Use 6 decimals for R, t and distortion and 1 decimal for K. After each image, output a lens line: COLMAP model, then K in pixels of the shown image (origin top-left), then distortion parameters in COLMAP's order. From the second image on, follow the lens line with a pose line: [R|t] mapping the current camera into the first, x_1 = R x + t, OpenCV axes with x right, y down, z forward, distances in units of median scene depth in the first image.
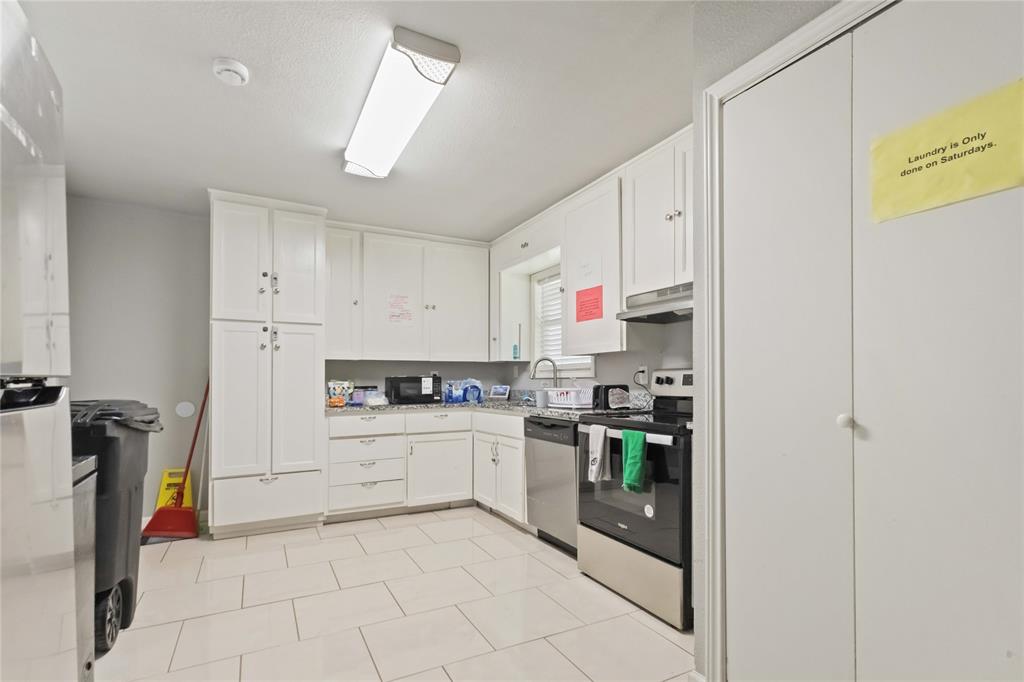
lens RADIAL K [[479.4, 0, 509.0], [0, 479.4, 375.1], [0, 0, 1]] dist [-0.004868, 0.000340]
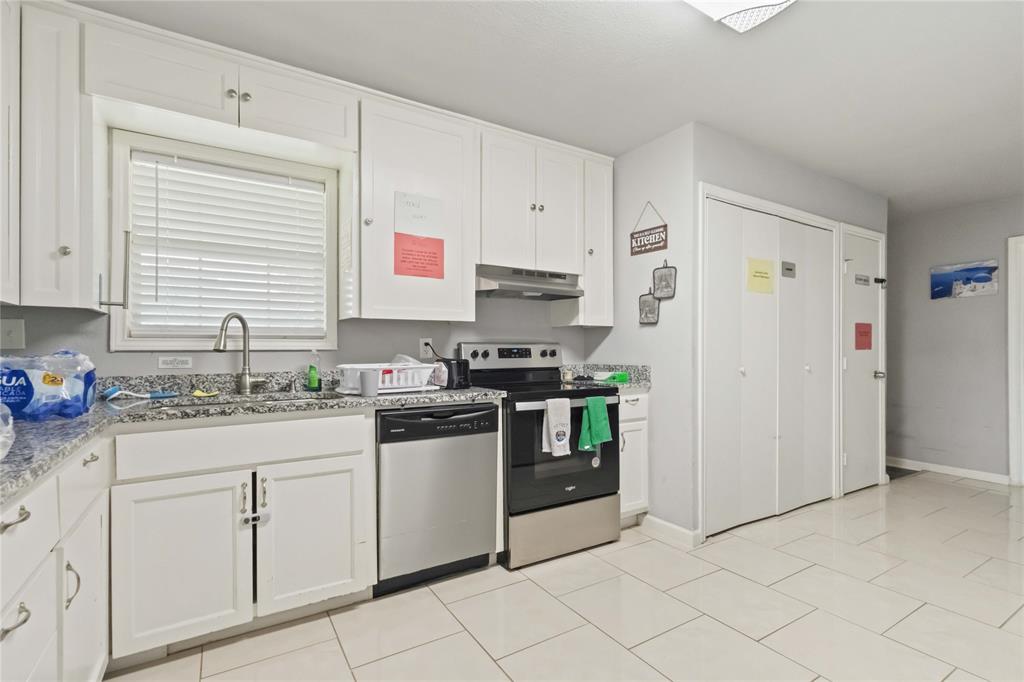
lens RADIAL K [[479.4, 0, 512.4], [0, 479.4, 347.7], [0, 0, 1]] dist [-0.004868, 0.000340]
pose [[-0.075166, 0.009670, 0.997124, -0.638362], [-0.009197, 0.999904, -0.010391, 0.008045], [-0.997129, -0.009951, -0.075070, 0.931499]]
